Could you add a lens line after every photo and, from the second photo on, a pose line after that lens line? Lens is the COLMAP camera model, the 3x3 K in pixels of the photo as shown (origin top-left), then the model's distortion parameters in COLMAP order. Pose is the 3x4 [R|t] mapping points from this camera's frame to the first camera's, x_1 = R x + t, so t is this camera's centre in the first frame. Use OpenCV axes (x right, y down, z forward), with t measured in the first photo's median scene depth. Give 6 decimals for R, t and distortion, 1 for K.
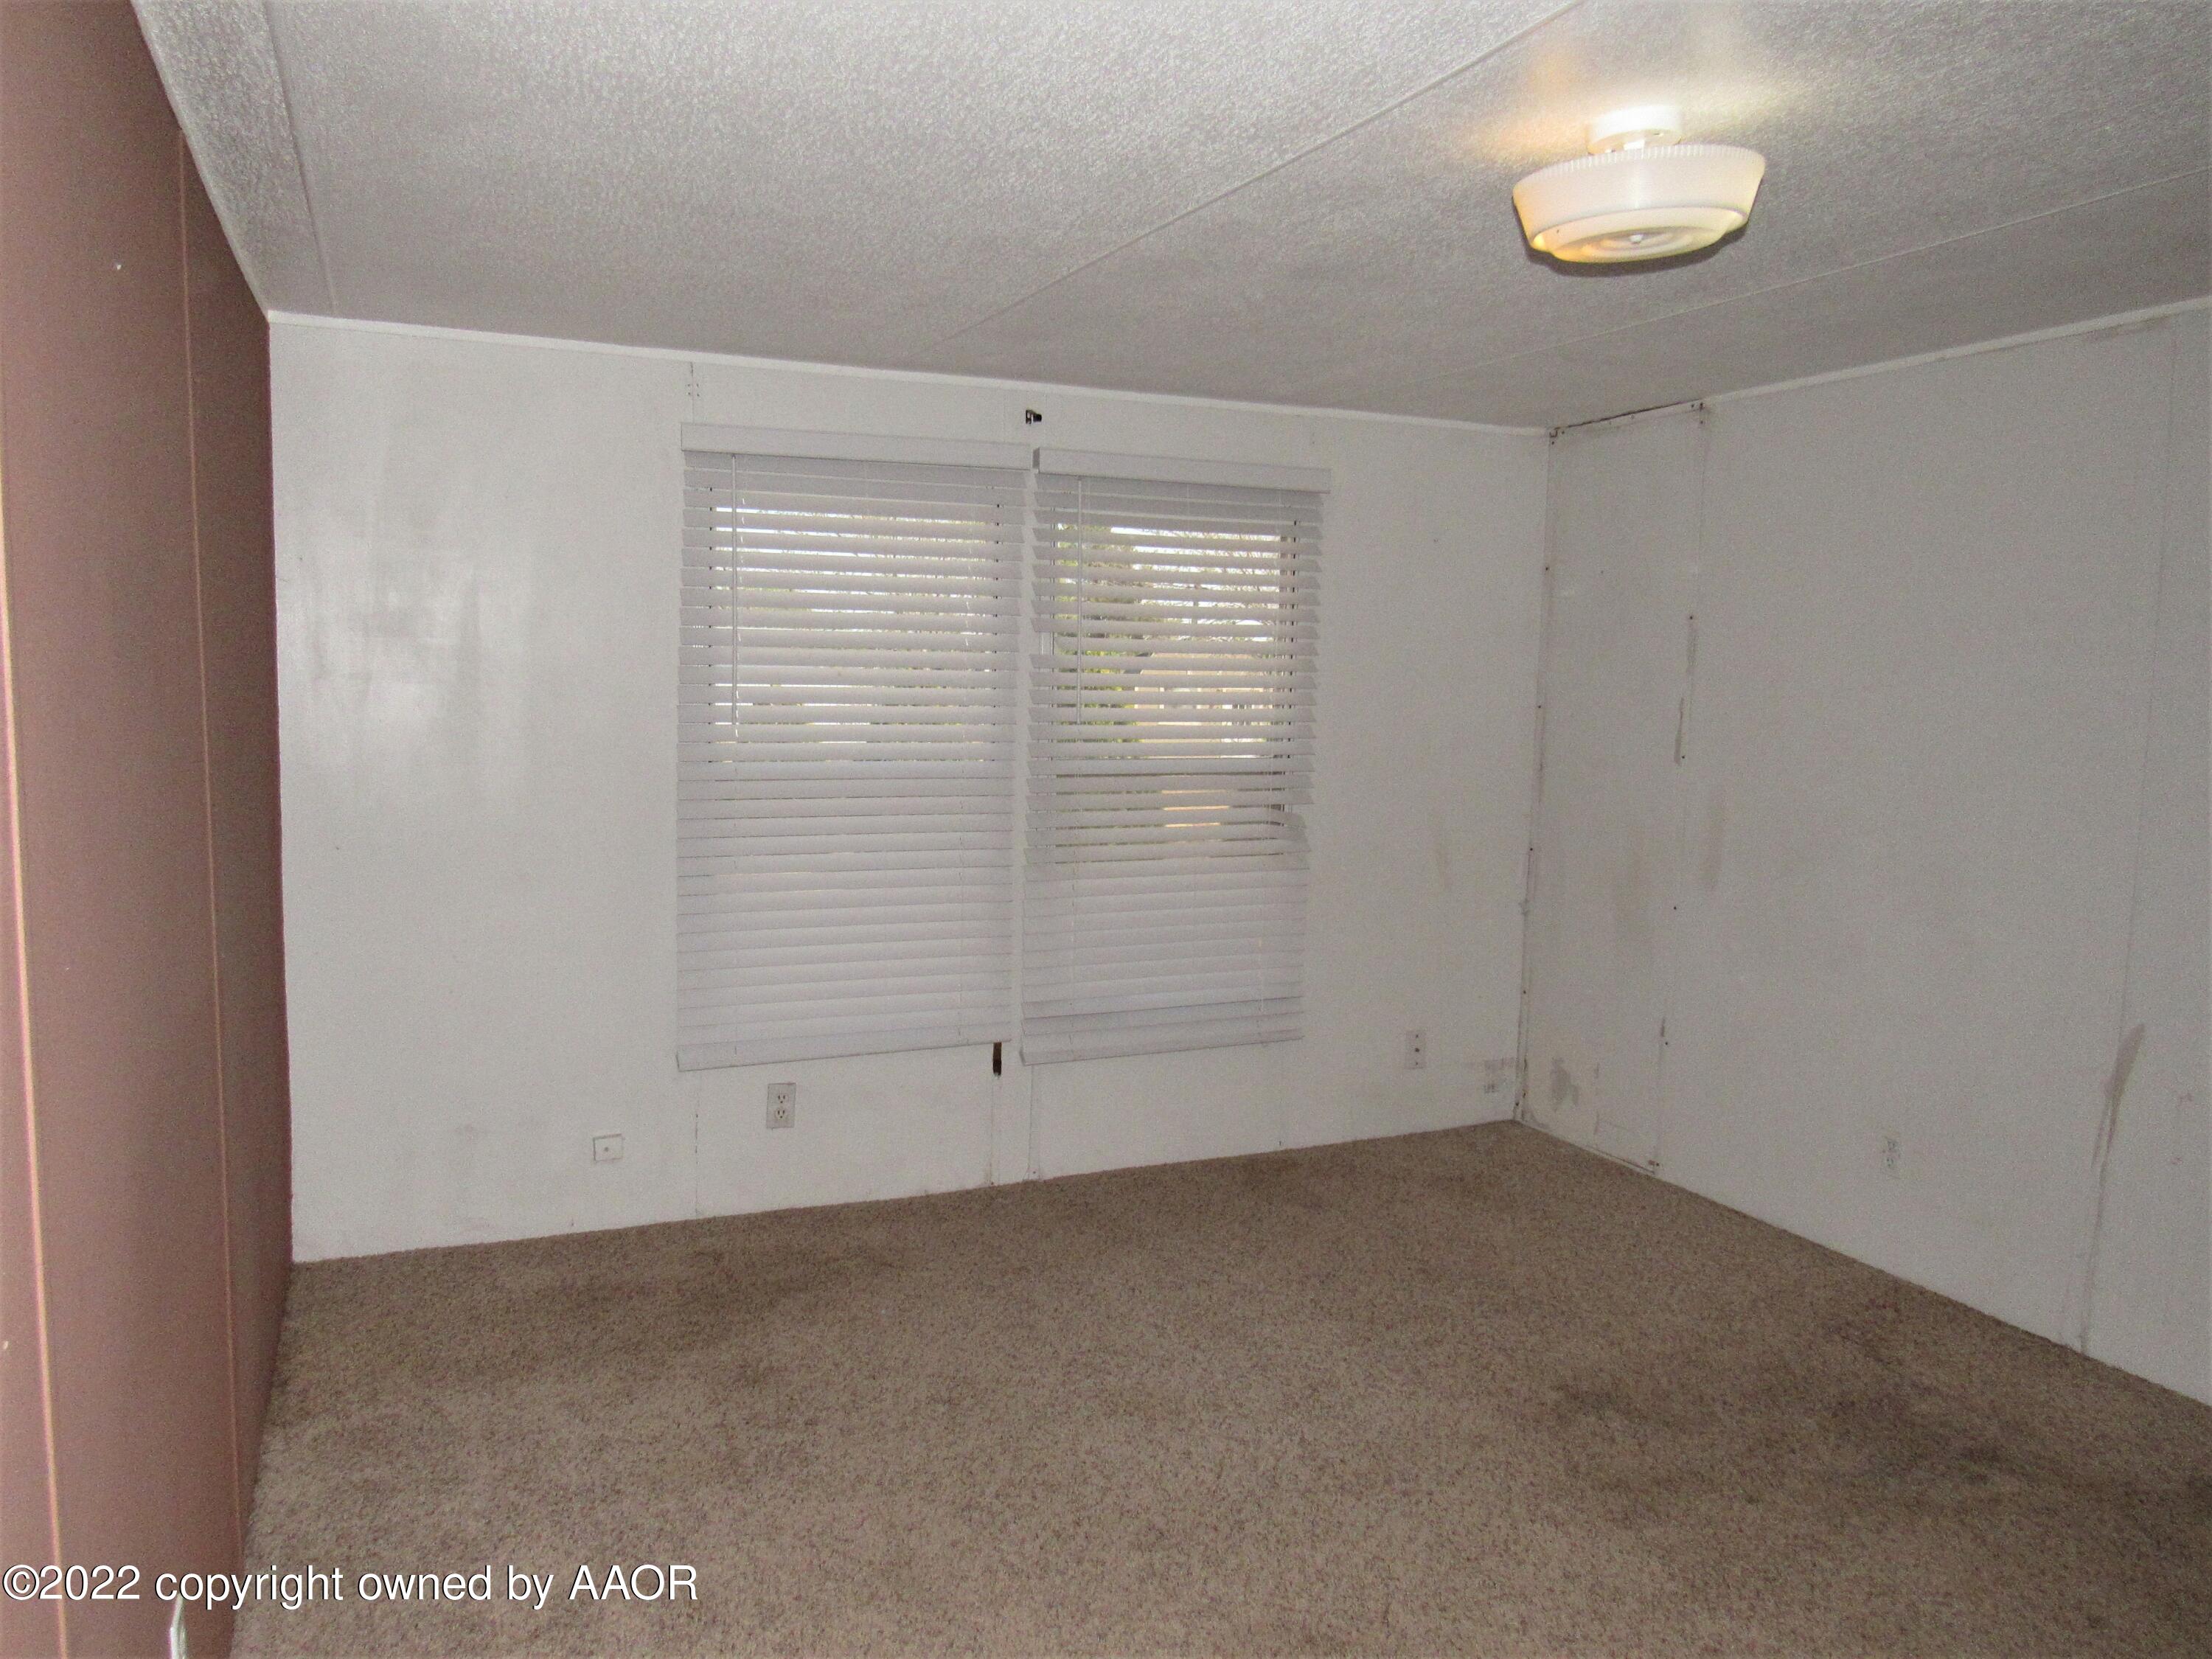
lens RADIAL K [[1561.4, 0, 1106.6], [0, 1561.4, 831.3], [0, 0, 1]] dist [-0.032013, 0.013359]
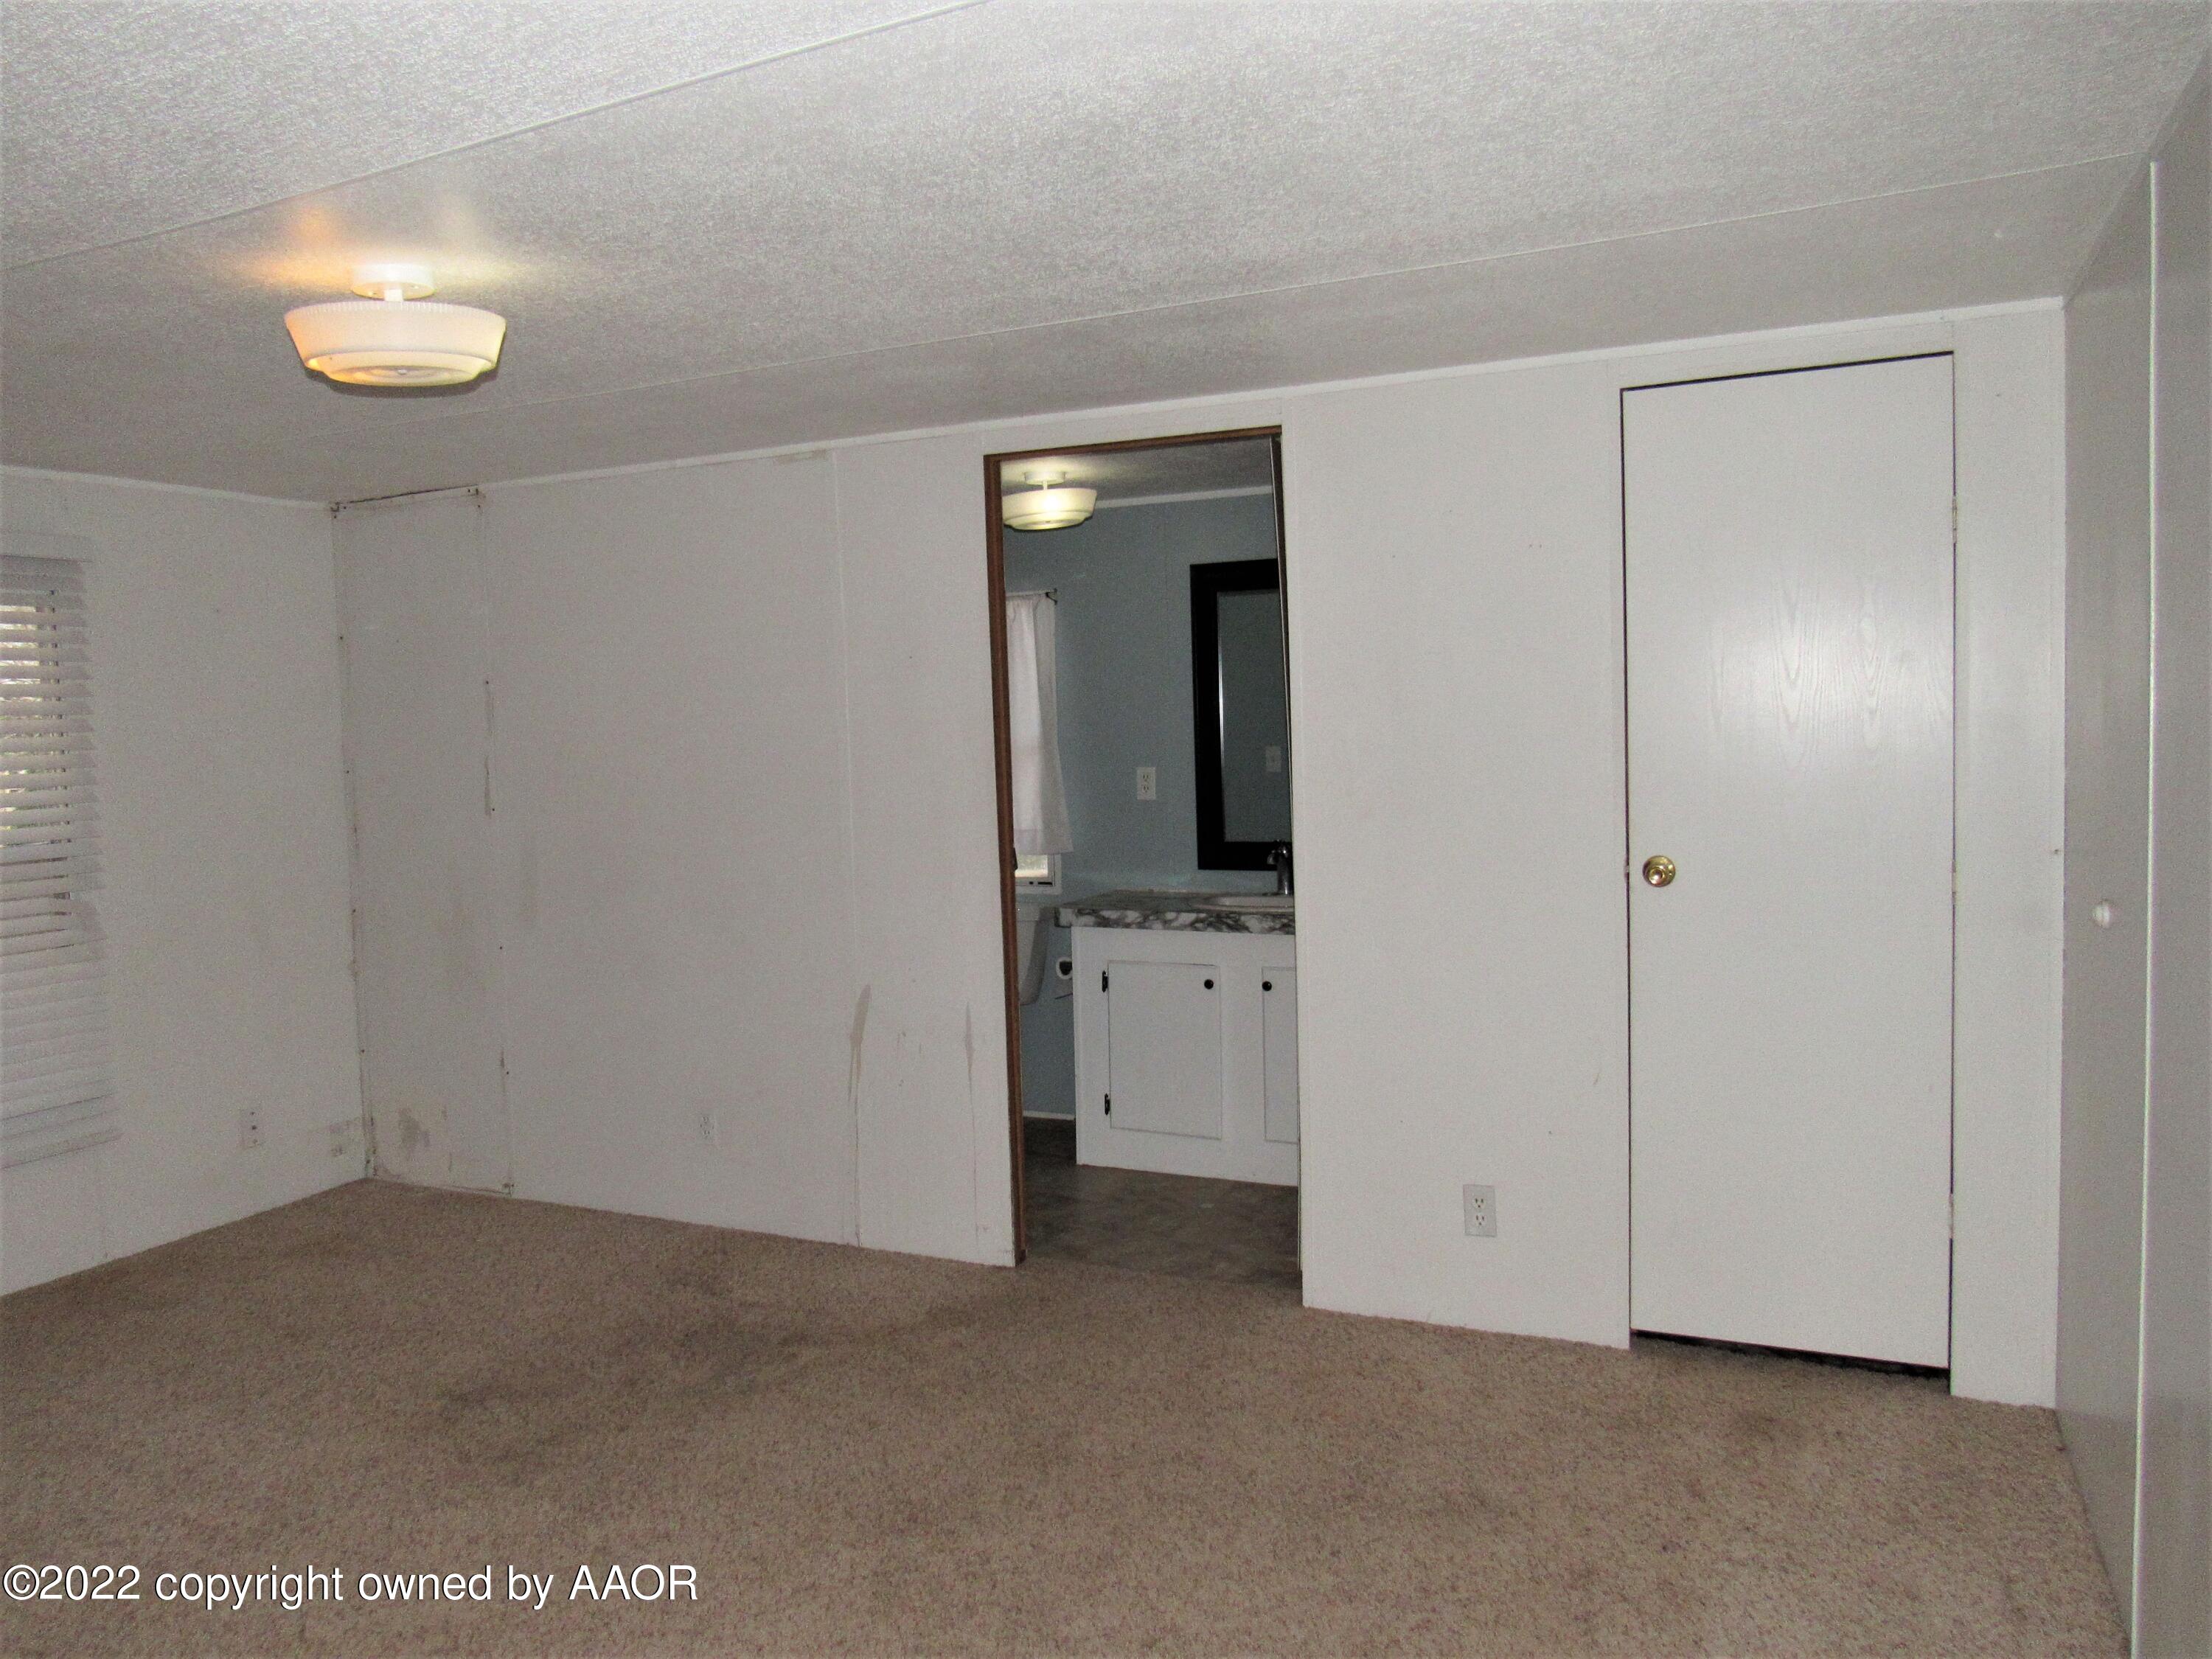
lens RADIAL K [[1561.4, 0, 1114.7], [0, 1561.4, 840.1], [0, 0, 1]] dist [-0.032013, 0.013359]
pose [[0.741081, -0.085940, 0.665893, -0.044783], [0.106189, 0.994294, 0.010144, 0.011433], [-0.662966, 0.063193, 0.745978, -0.134360]]
